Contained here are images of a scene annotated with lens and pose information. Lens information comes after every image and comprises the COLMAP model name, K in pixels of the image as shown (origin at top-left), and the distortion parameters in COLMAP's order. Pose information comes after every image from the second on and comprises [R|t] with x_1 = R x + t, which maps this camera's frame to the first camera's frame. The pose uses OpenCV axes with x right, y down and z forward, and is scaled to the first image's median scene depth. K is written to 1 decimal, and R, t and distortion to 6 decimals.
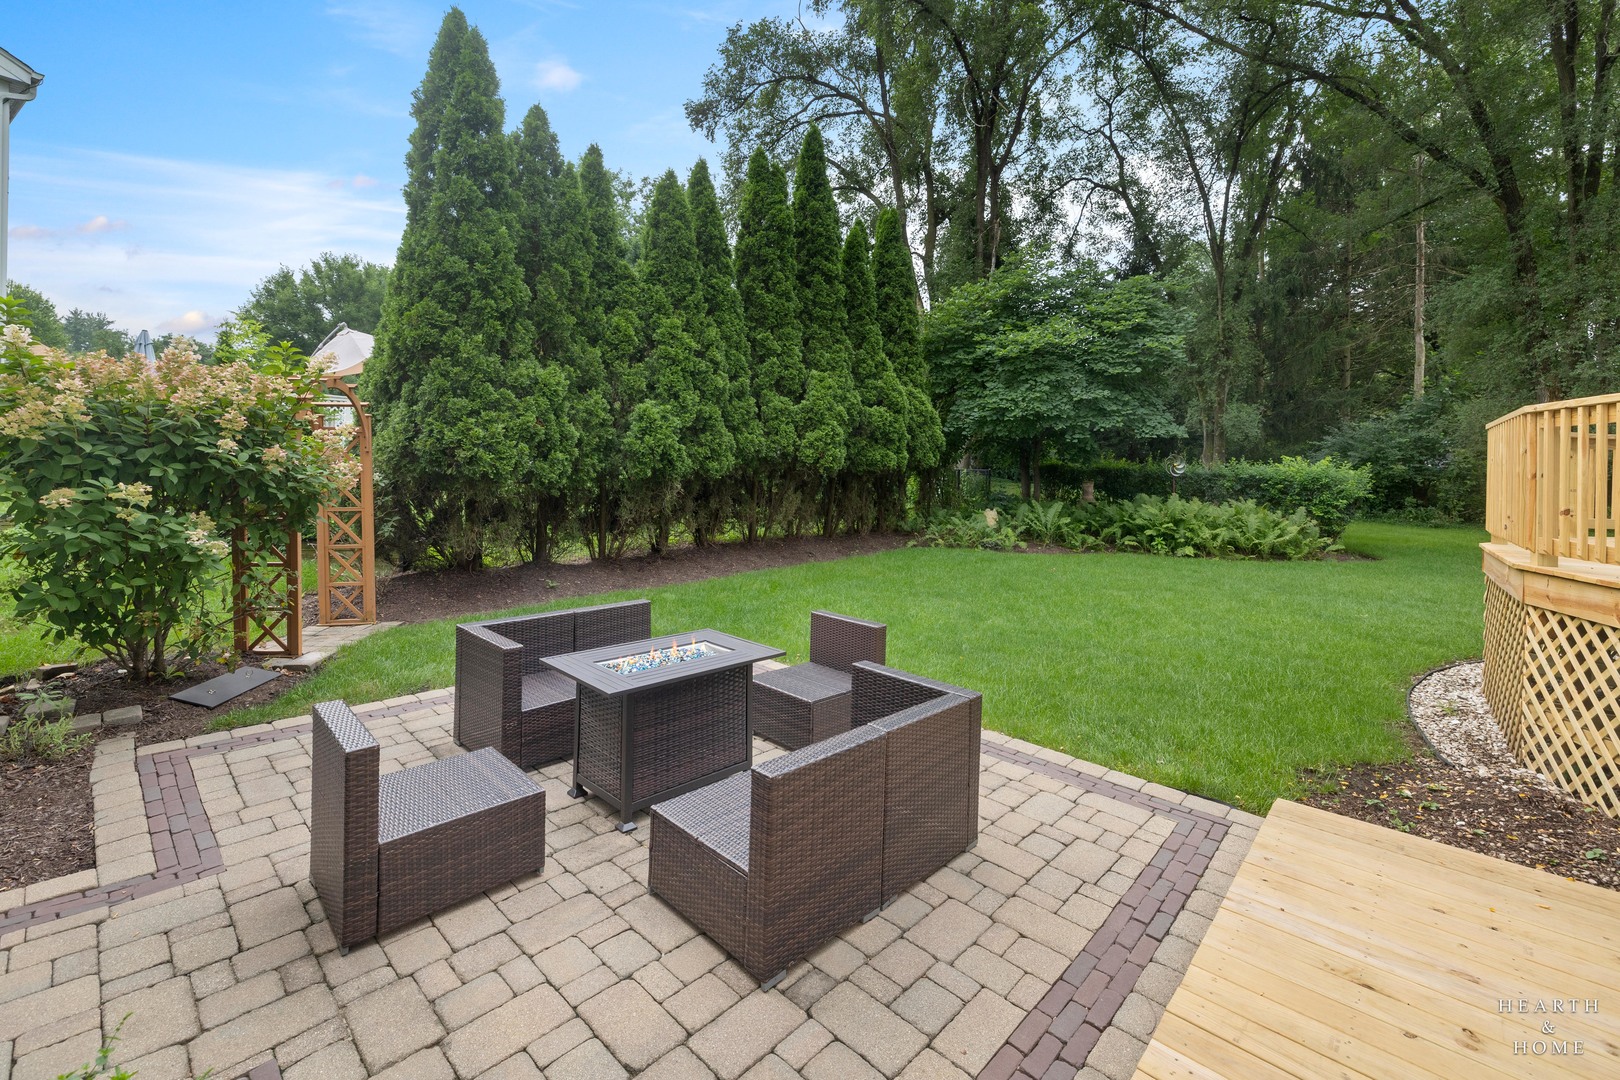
lens RADIAL K [[702.4, 0, 733.0], [0, 702.4, 467.5], [0, 0, 1]] dist [0.002665, 0.000767]
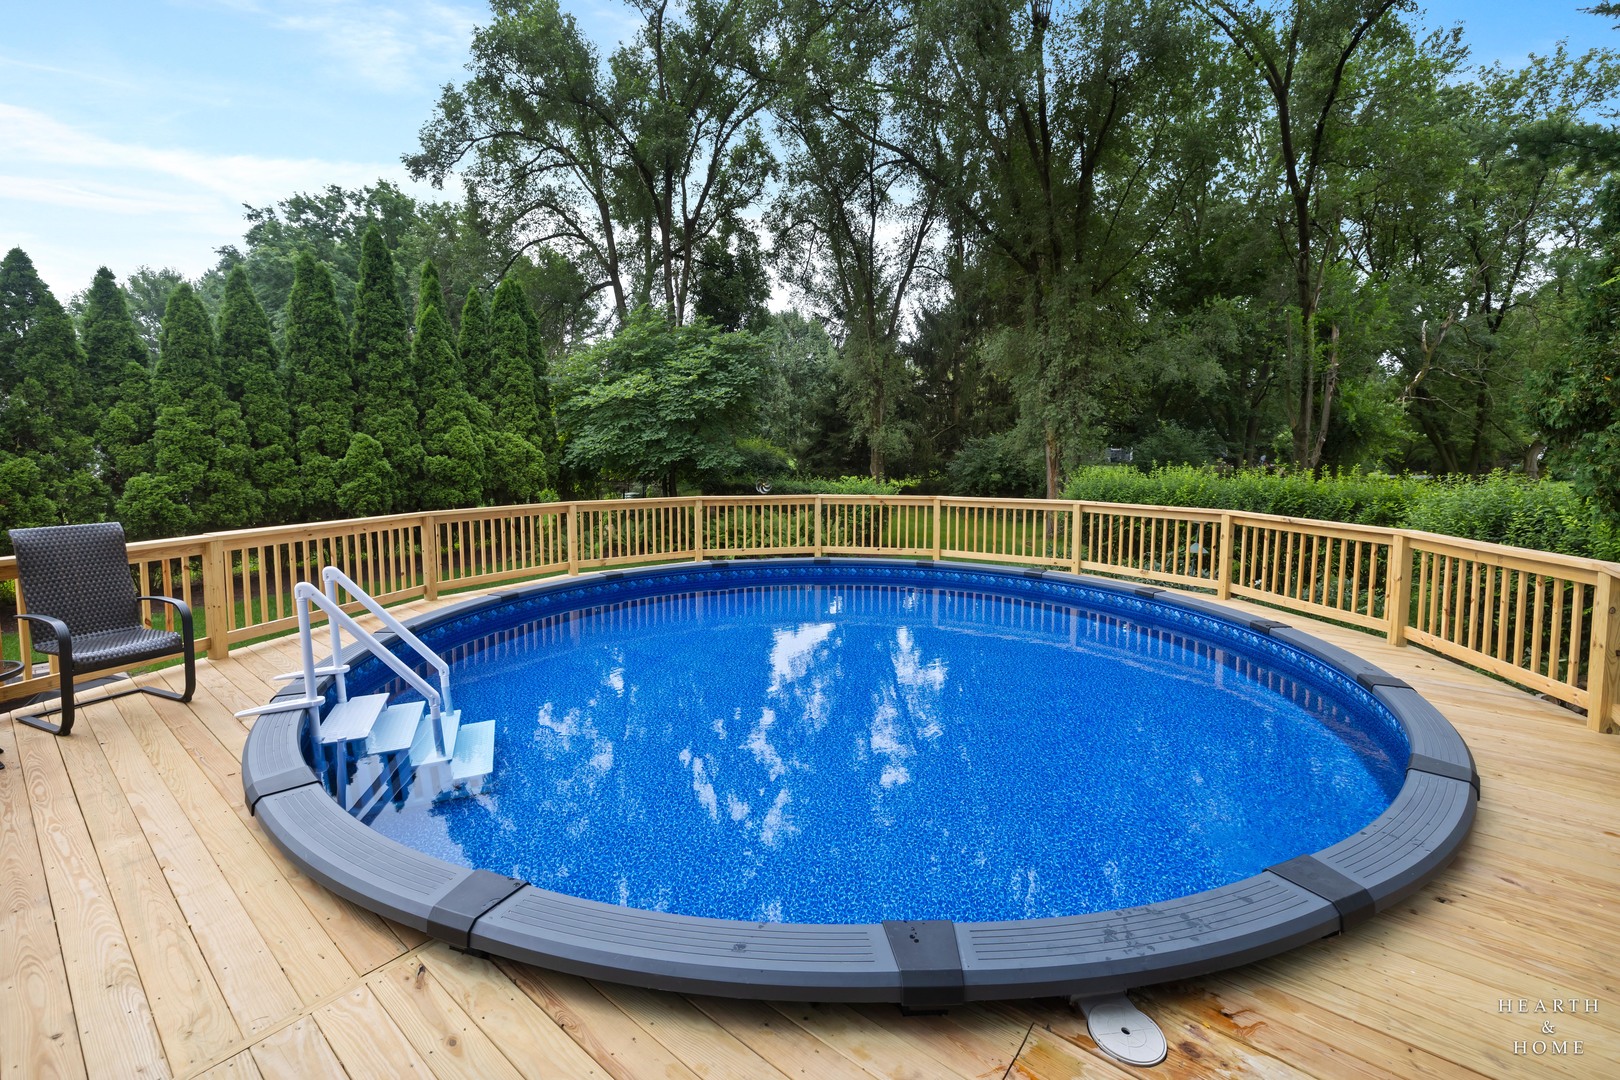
lens RADIAL K [[702.4, 0, 821.0], [0, 702.4, 508.3], [0, 0, 1]] dist [0.002665, 0.000767]
pose [[0.994815, -0.028300, 0.097681, 0.852470], [0.019327, 0.995607, 0.091612, -0.106181], [-0.099845, -0.089249, 0.990992, -0.381538]]
